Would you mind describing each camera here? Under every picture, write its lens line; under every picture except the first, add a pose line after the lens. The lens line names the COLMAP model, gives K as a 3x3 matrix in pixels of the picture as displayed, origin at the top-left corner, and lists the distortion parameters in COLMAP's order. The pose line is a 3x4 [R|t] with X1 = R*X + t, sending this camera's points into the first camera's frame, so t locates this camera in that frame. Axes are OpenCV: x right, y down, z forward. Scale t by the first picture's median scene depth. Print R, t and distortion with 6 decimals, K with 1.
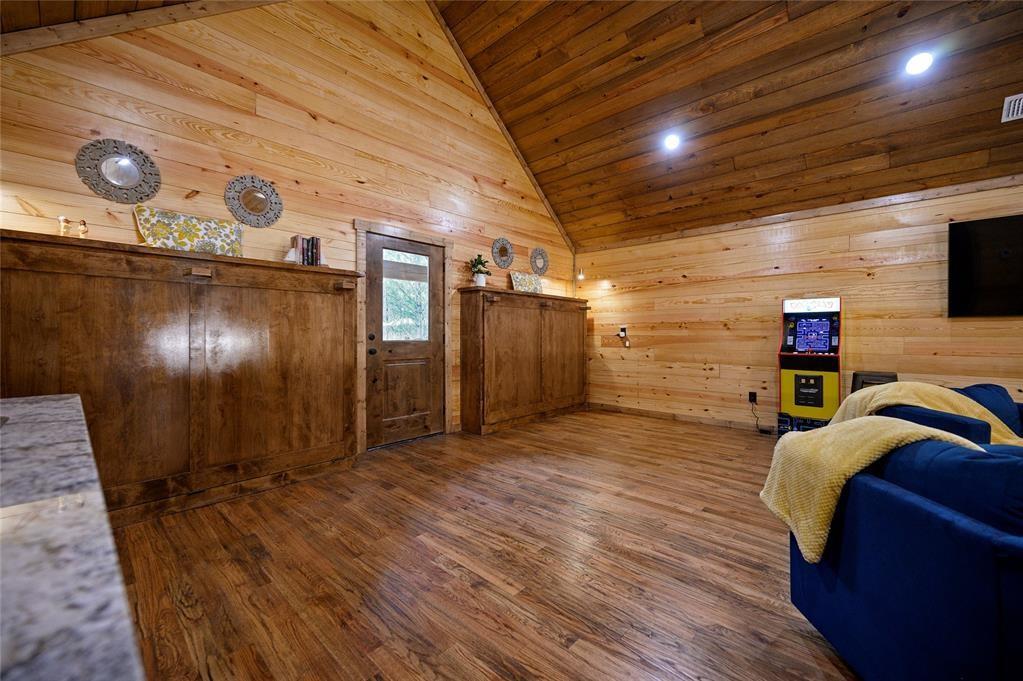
lens RADIAL K [[406.8, 0, 512.3], [0, 406.8, 332.4], [0, 0, 1]] dist [-0.001354, 0.000112]
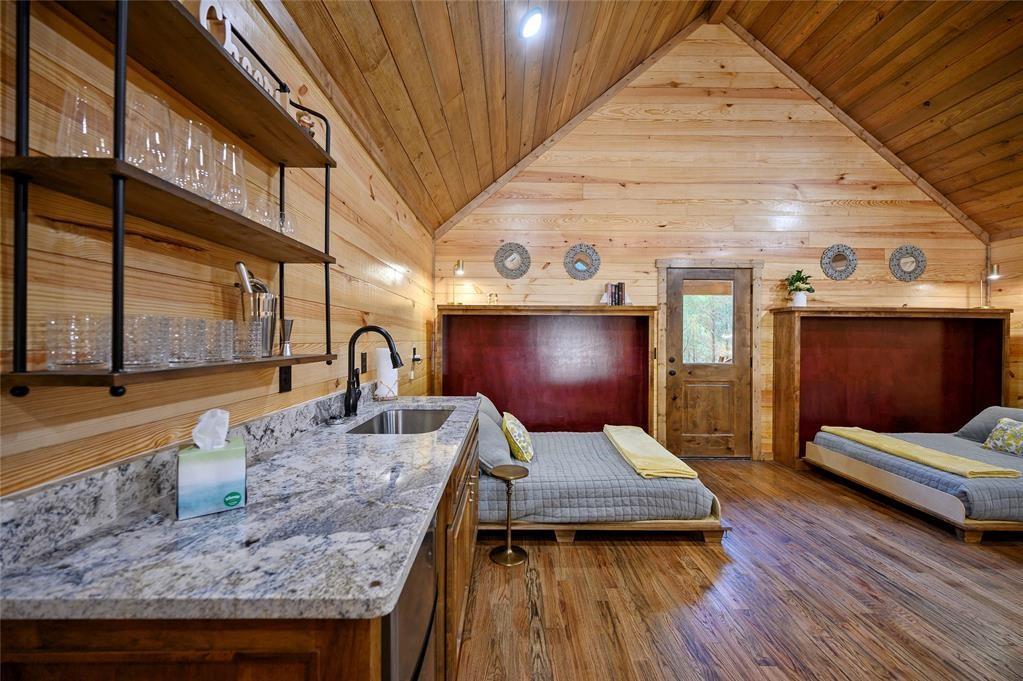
lens RADIAL K [[407.2, 0, 510.8], [0, 407.2, 338.3], [0, 0, 1]] dist [-0.001422, 0.000162]
pose [[0.674757, -0.000001, -0.738040, 0.162855], [-0.000872, 0.999999, -0.000798, -0.040705], [0.738040, 0.001182, 0.674756, -0.086233]]
